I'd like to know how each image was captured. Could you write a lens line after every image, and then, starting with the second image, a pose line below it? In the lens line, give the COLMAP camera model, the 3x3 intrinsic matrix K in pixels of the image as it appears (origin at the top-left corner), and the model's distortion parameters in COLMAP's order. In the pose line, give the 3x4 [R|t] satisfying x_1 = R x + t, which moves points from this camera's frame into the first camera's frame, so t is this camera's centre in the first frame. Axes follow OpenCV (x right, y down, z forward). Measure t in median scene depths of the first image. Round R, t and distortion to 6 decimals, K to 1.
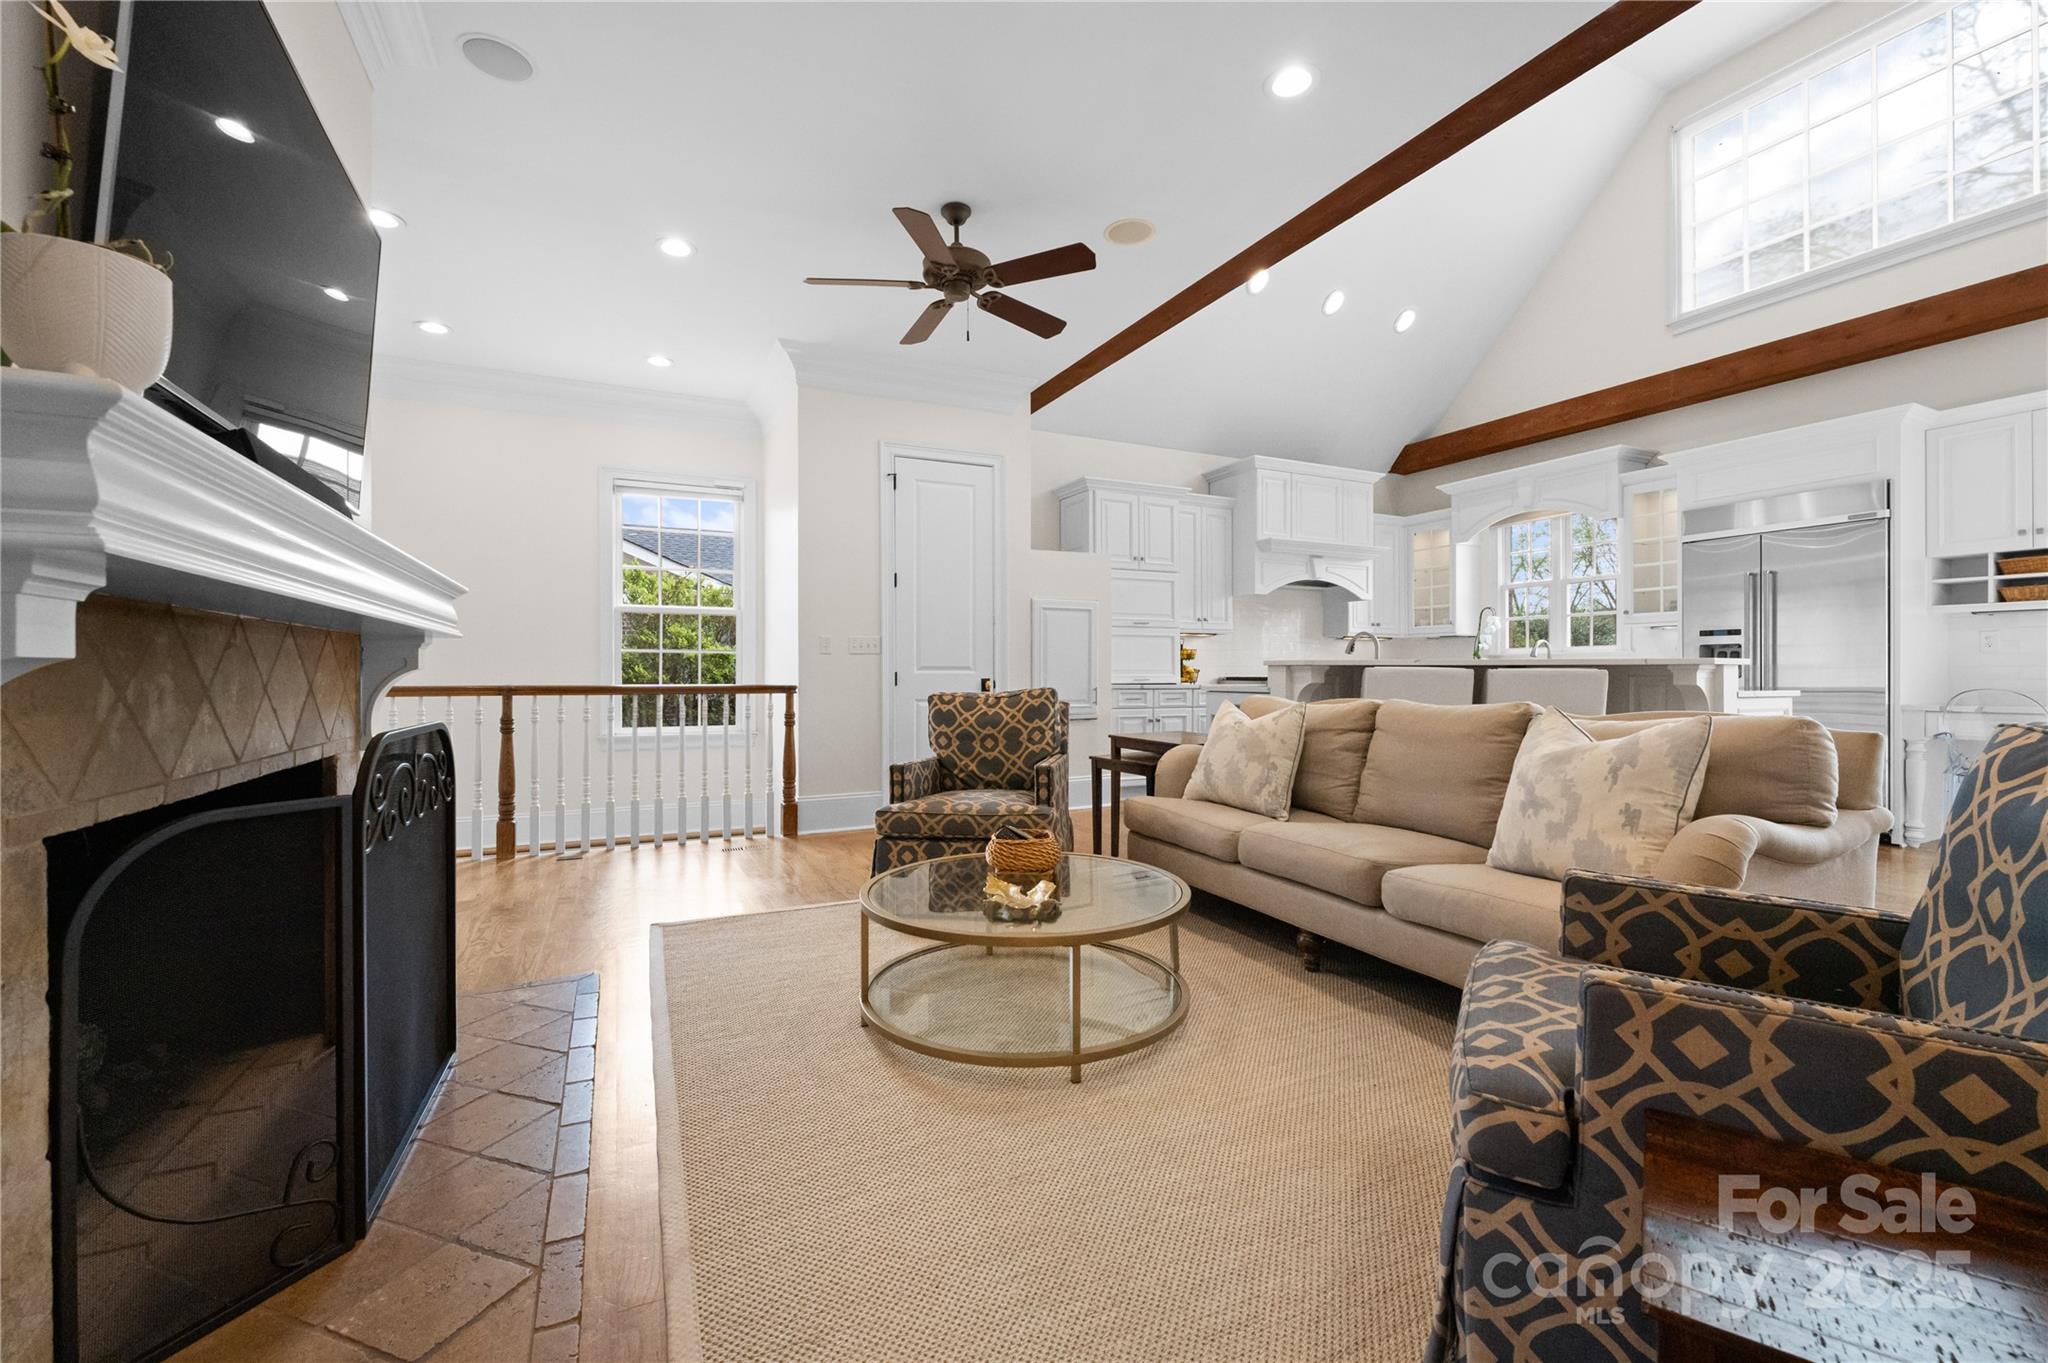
lens RADIAL K [[843.0, 0, 1014.4], [0, 843.0, 675.5], [0, 0, 1]] dist [-0.003221, -0.000297]
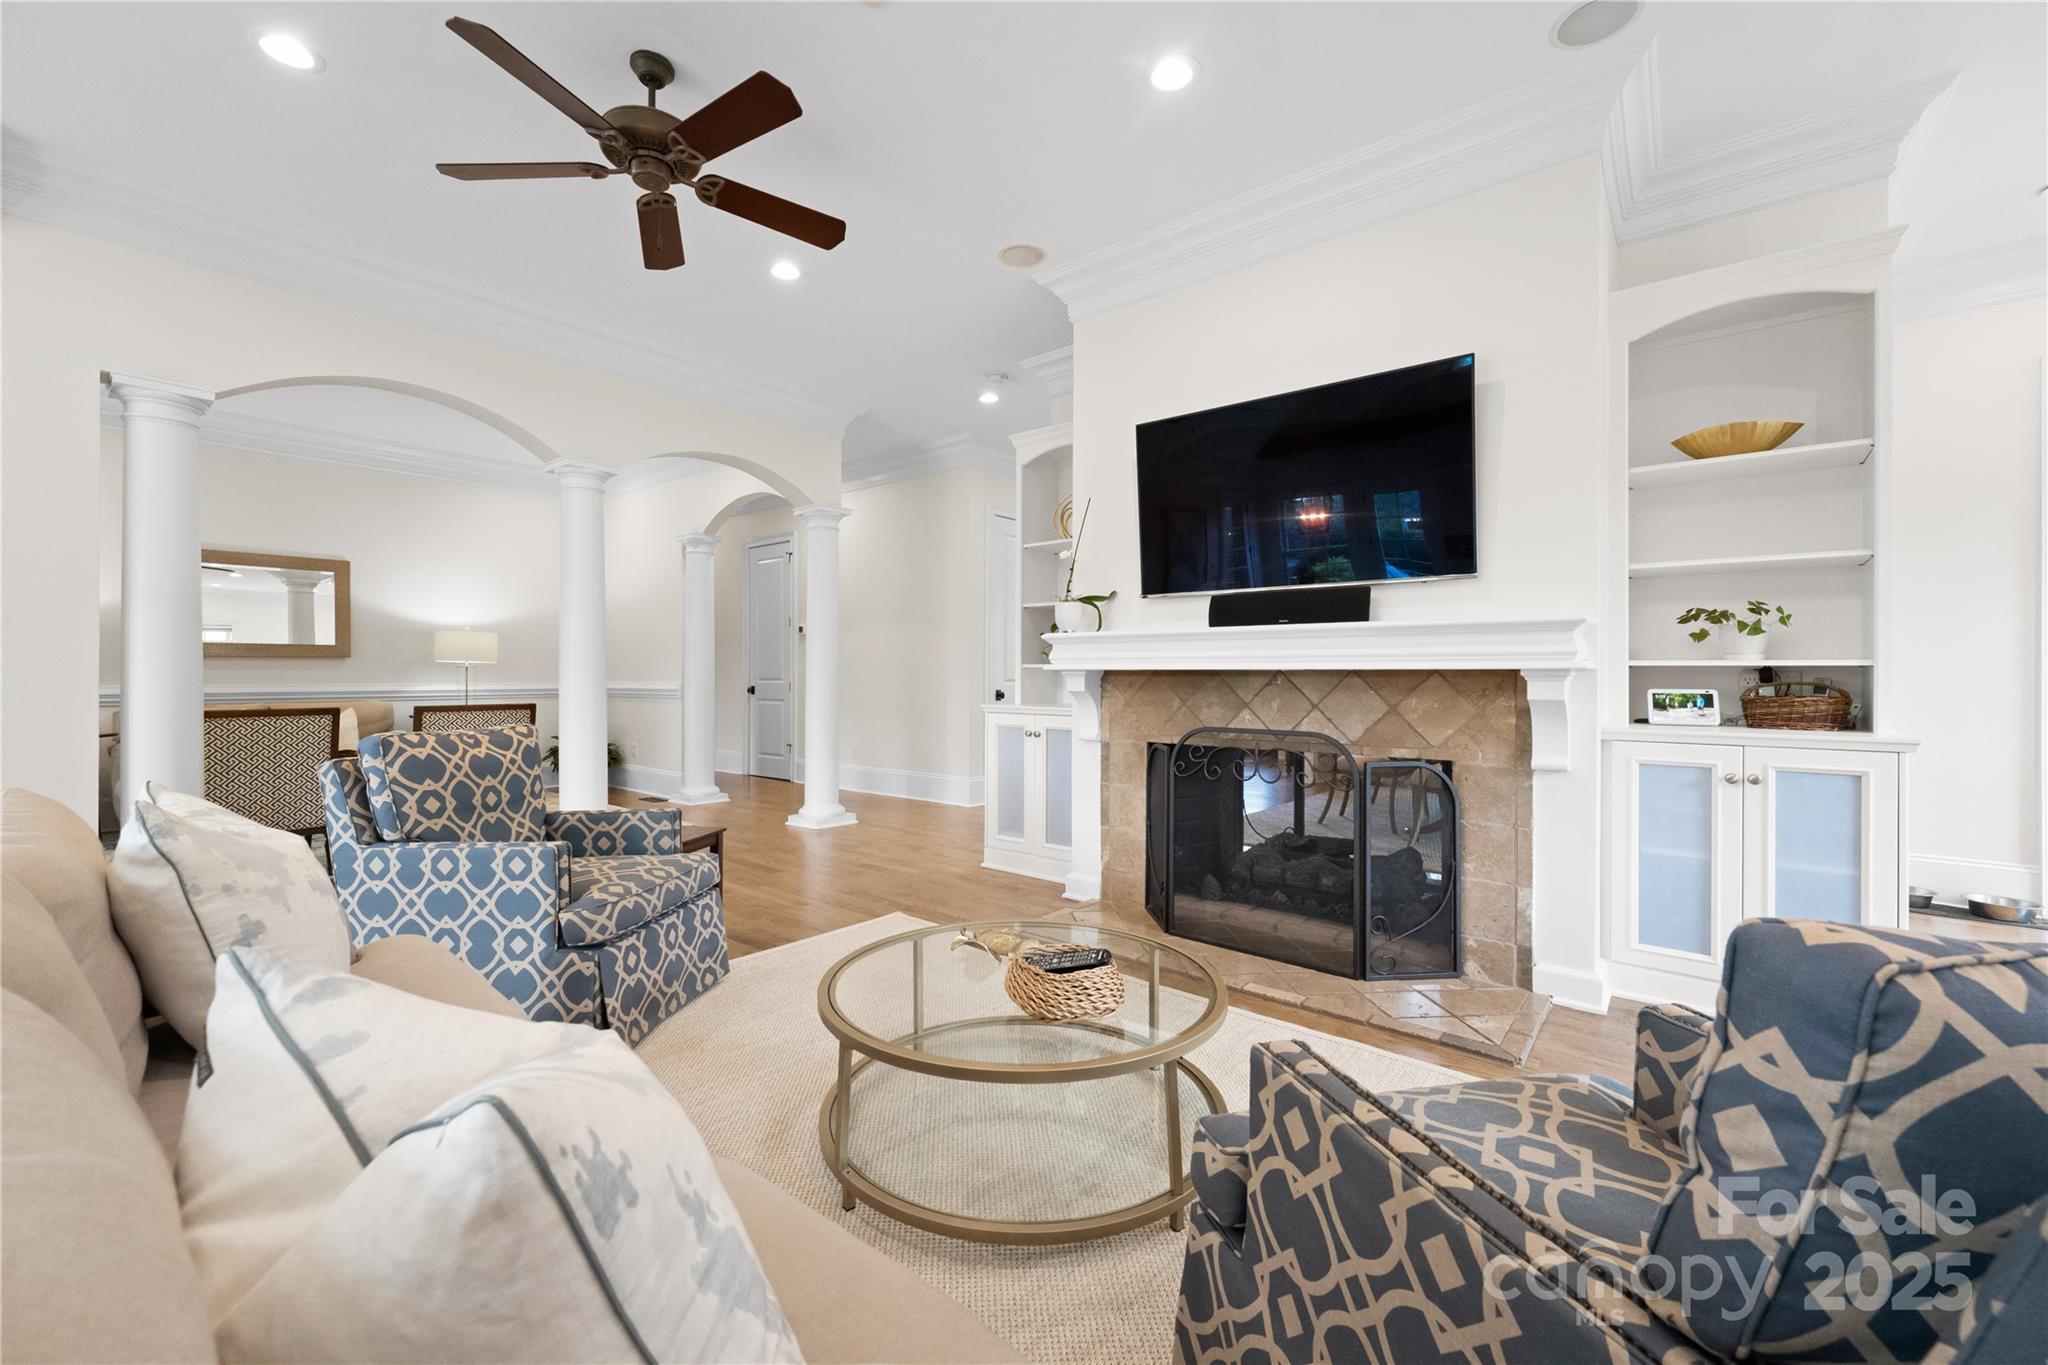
lens RADIAL K [[835.4, 0, 1020.5], [0, 835.4, 670.8], [0, 0, 1]] dist [0.002735, 0.000002]
pose [[-0.905506, -0.000760, -0.424333, 0.189421], [-0.000742, 1.000000, -0.000208, -0.023994], [0.424333, 0.000126, -0.905506, 0.929034]]
